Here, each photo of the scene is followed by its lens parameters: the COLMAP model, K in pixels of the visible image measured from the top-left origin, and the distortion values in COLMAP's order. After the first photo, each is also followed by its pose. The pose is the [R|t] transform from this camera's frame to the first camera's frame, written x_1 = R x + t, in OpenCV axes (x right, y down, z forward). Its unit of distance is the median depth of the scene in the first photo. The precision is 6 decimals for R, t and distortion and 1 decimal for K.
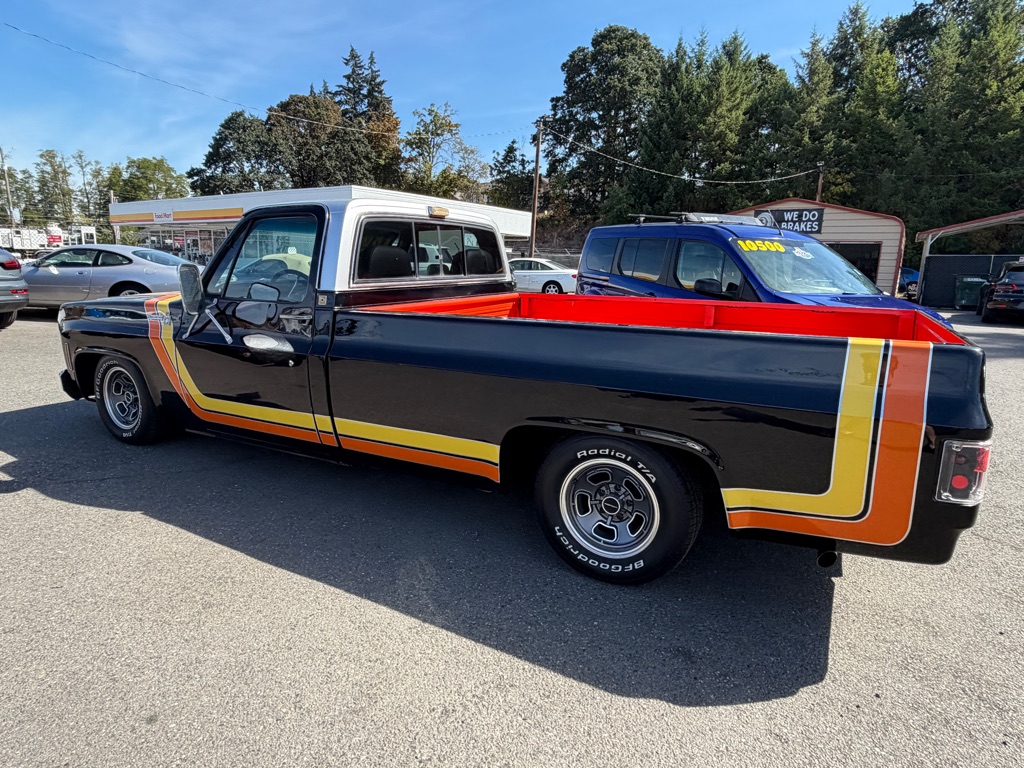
lens RADIAL K [[601.2, 0, 514.1], [0, 601.2, 384.7], [0, 0, 1]] dist [0.000827, -0.000414]
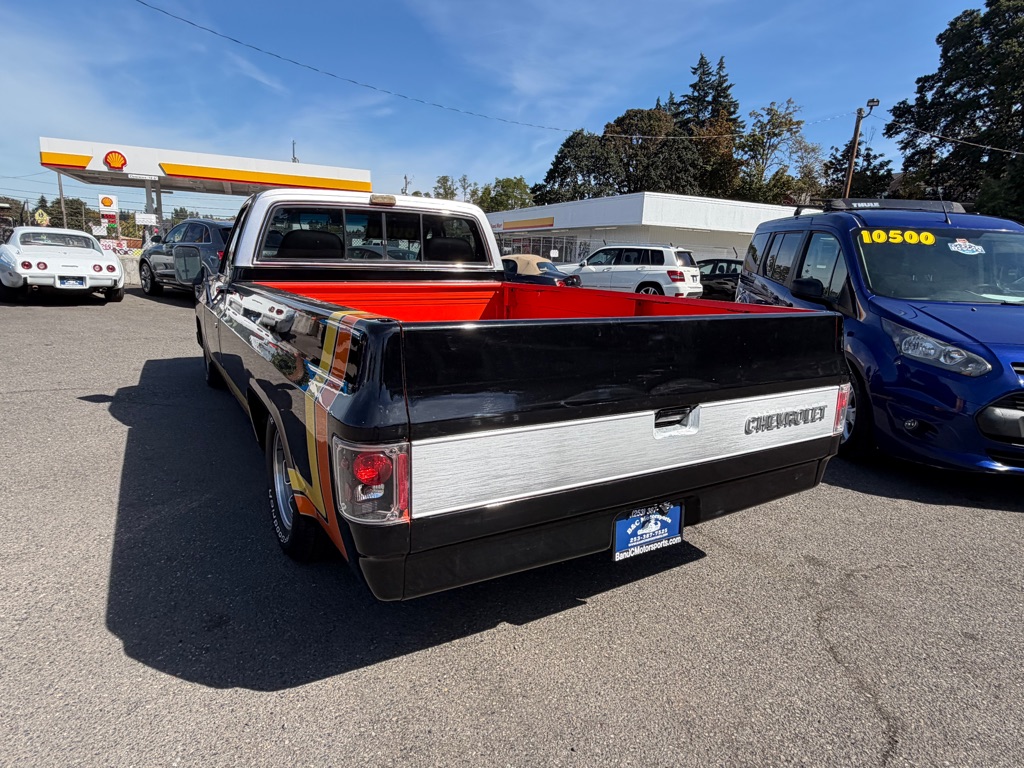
lens RADIAL K [[601.2, 0, 514.3], [0, 601.2, 382.6], [0, 0, 1]] dist [0.000827, -0.000414]
pose [[0.860821, 0.111385, -0.496569, 0.043247], [-0.119797, 0.992685, 0.014995, -0.000619], [0.494607, 0.046580, 0.867868, 0.013755]]
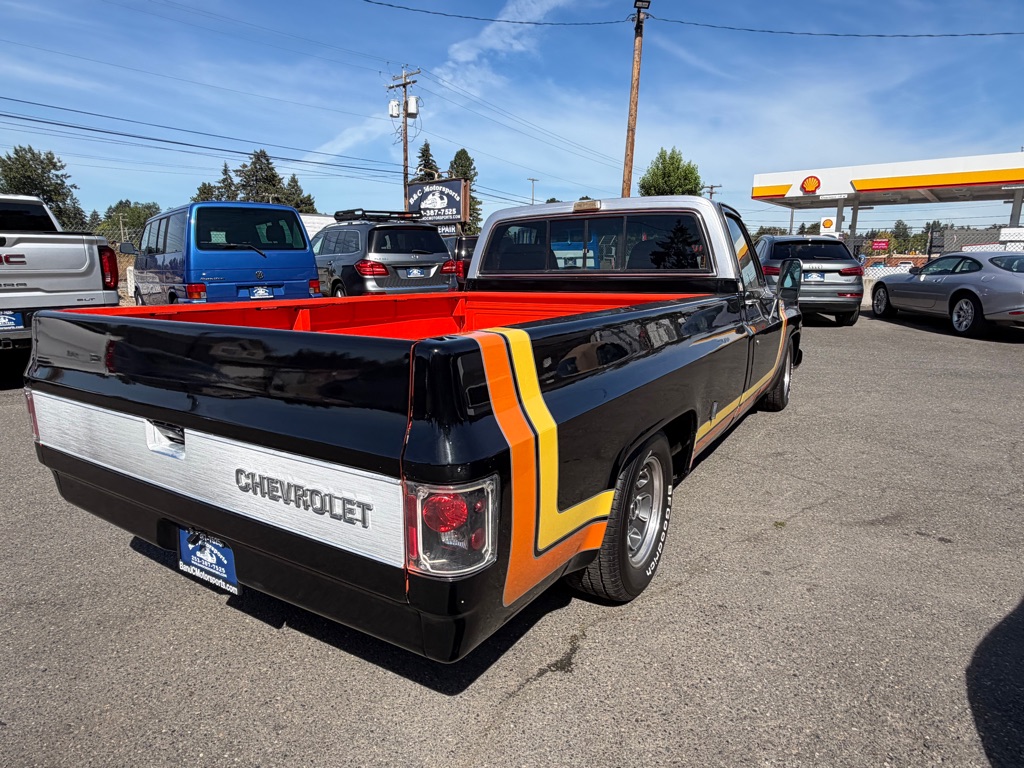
lens RADIAL K [[601.2, 0, 510.5], [0, 601.2, 388.5], [0, 0, 1]] dist [0.000827, -0.000414]
pose [[-0.062117, 0.180475, -0.981616, 0.062866], [-0.199614, 0.961398, 0.189389, -0.010702], [0.977904, 0.207709, -0.023694, 0.064936]]
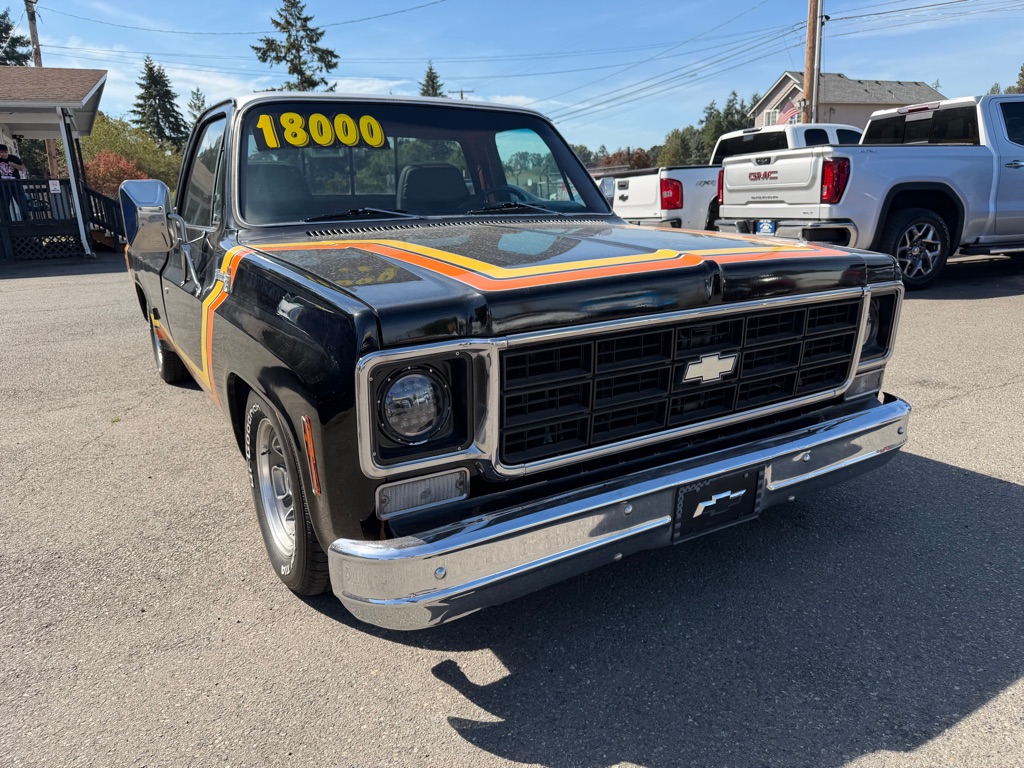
lens RADIAL K [[723.8, 0, 514.3], [0, 723.8, 389.2], [0, 0, 1]] dist [0.019180, -0.028602]
pose [[-0.864536, -0.124155, 0.486994, -0.060729], [0.112907, 0.896254, 0.428930, -0.024446], [-0.489724, 0.425810, -0.760826, 0.125149]]
